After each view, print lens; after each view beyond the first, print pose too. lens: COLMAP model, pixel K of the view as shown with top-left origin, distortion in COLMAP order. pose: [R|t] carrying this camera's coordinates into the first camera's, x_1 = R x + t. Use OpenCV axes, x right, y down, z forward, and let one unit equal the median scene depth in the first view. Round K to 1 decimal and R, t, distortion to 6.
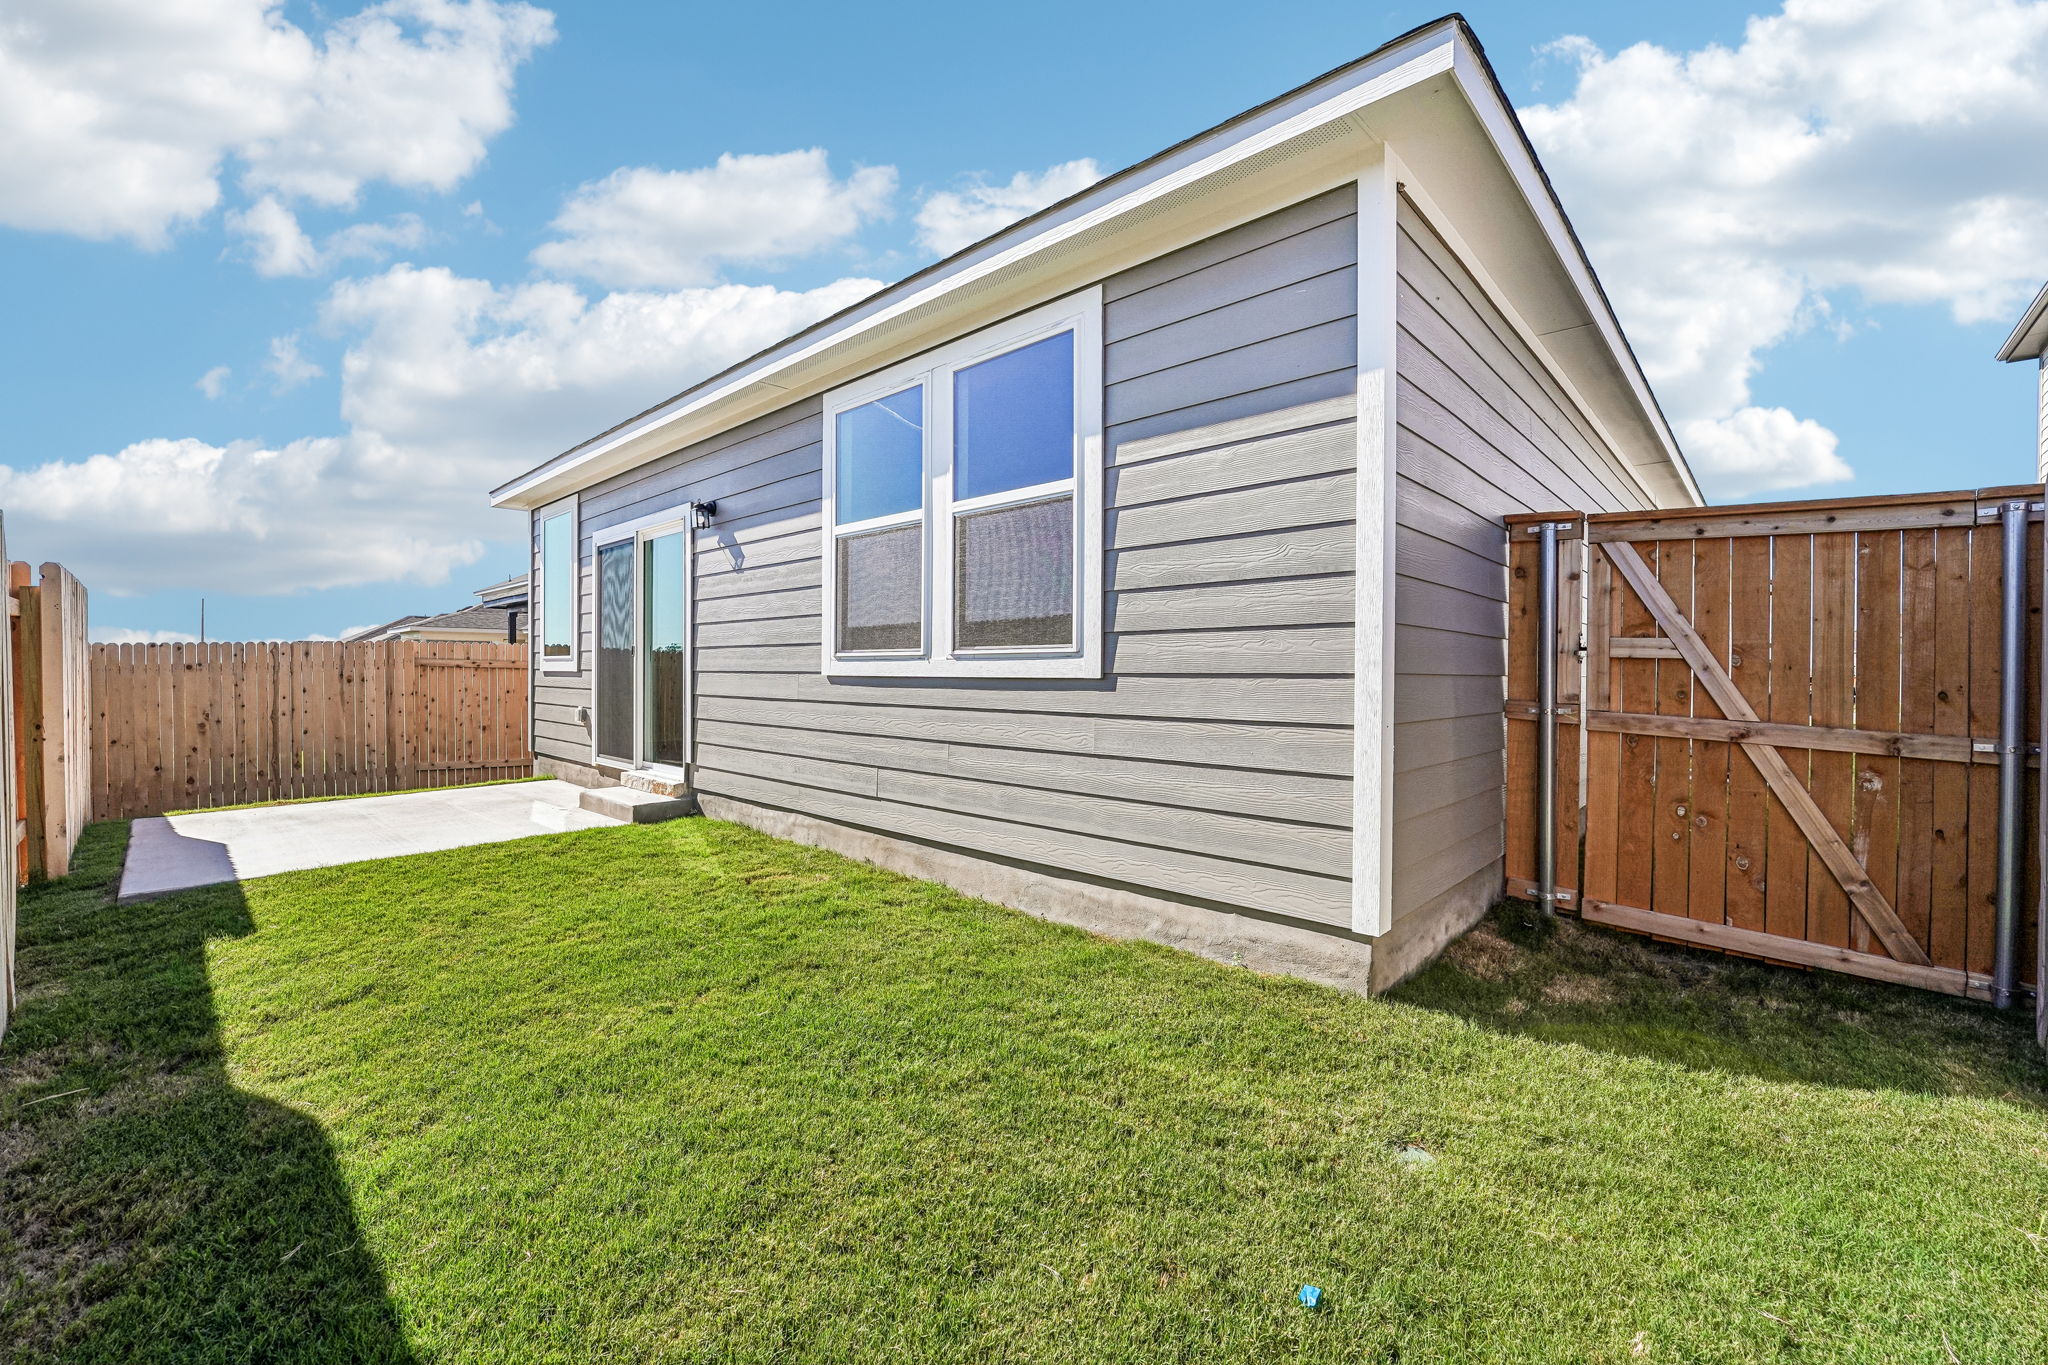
lens RADIAL K [[838.8, 0, 1024.0], [0, 838.8, 682.5], [0, 0, 1]] dist [-0.025628, 0.000540]
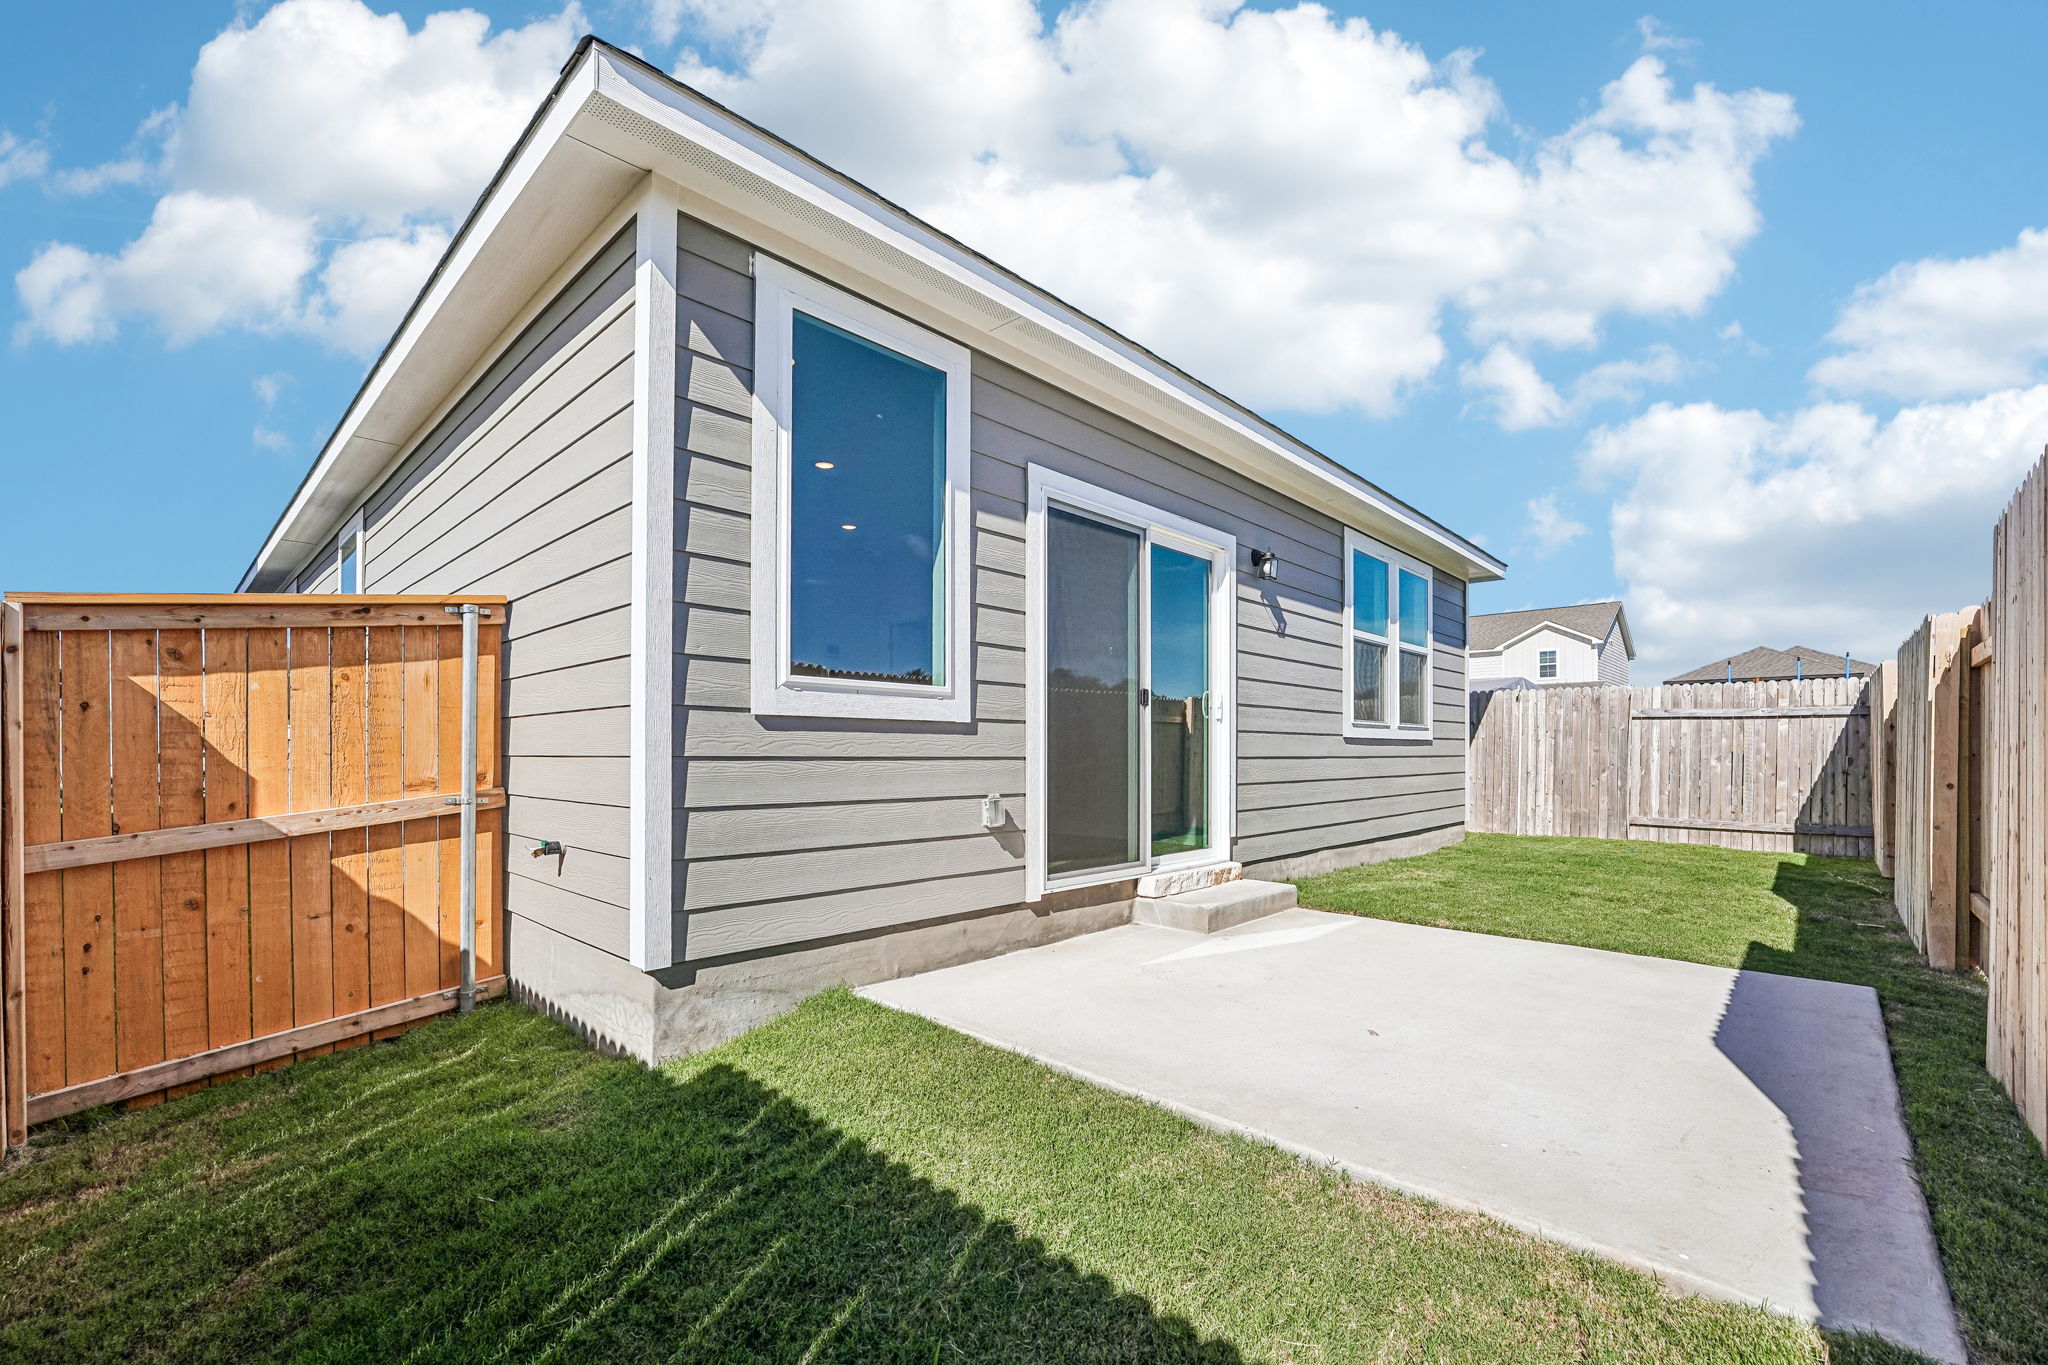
lens RADIAL K [[838.8, 0, 1024.0], [0, 838.8, 682.5], [0, 0, 1]] dist [-0.025628, 0.000540]
pose [[0.032173, 0.041790, 0.998608, -0.969624], [-0.035560, 0.998541, -0.040641, -0.016291], [-0.998850, -0.034203, 0.033612, 0.906715]]
